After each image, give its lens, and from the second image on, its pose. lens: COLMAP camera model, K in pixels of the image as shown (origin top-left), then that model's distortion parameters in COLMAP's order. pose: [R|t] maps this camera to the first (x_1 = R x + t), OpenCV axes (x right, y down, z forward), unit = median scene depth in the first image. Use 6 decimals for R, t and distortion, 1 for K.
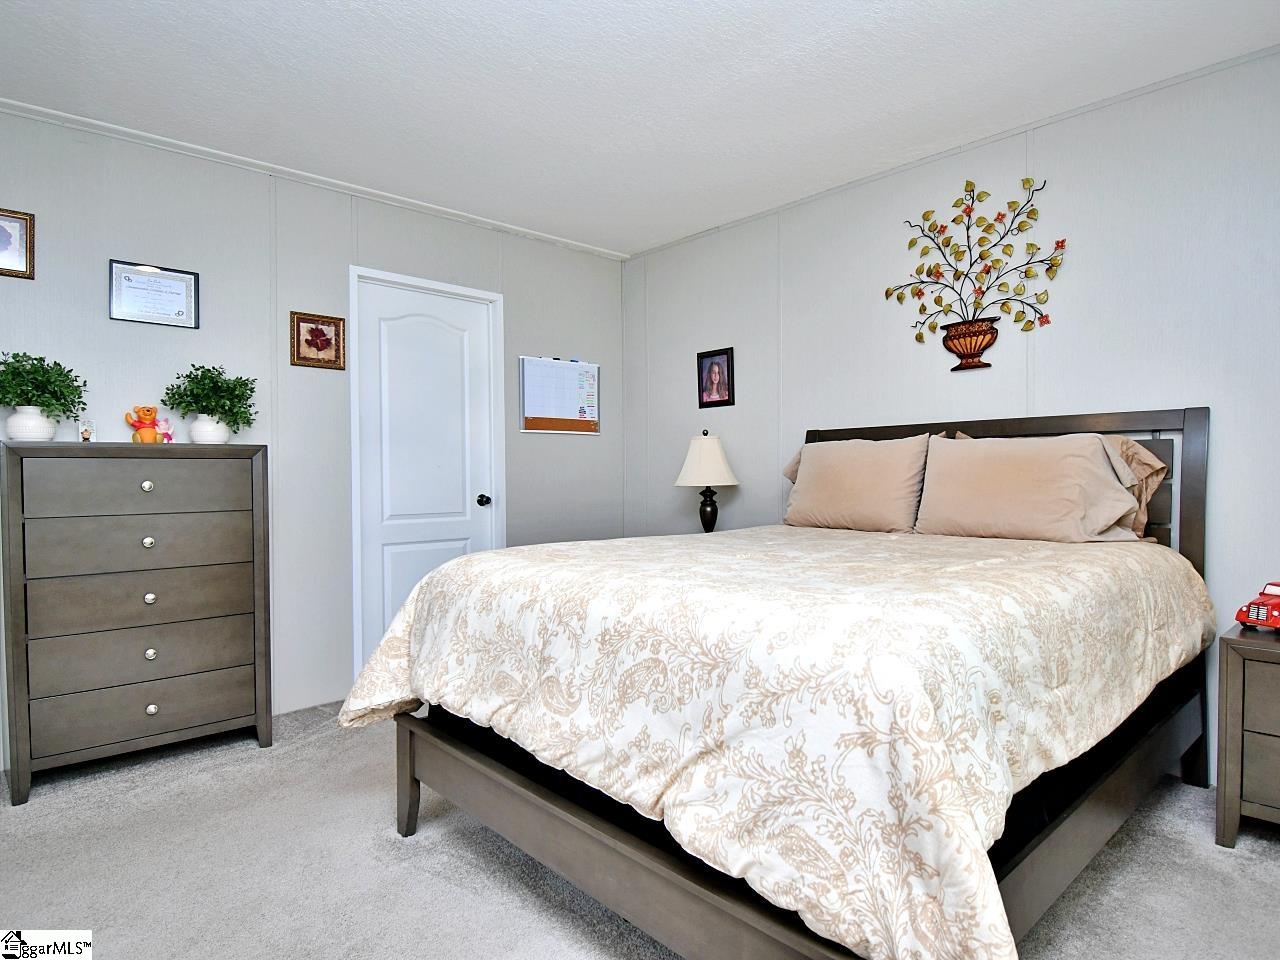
lens RADIAL K [[743.5, 0, 645.2], [0, 743.5, 482.0], [0, 0, 1]] dist [0.016323, -0.031495]
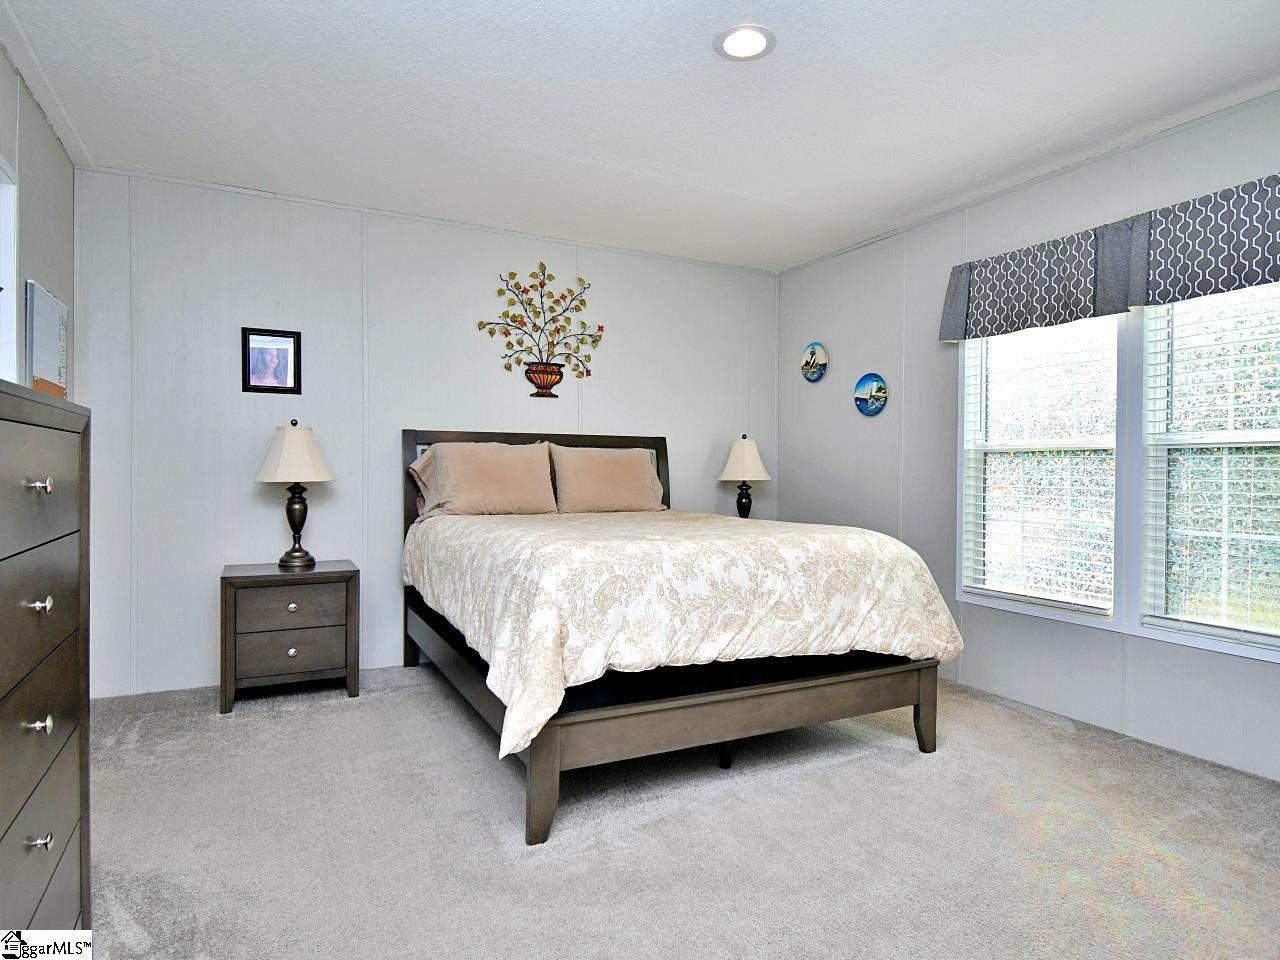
lens RADIAL K [[743.5, 0, 645.2], [0, 743.5, 482.0], [0, 0, 1]] dist [0.016323, -0.031495]
pose [[0.262266, -0.007684, 0.964965, -0.879346], [0.001466, 0.999970, 0.007564, -0.000208], [-0.964994, -0.000569, 0.262270, 0.444845]]
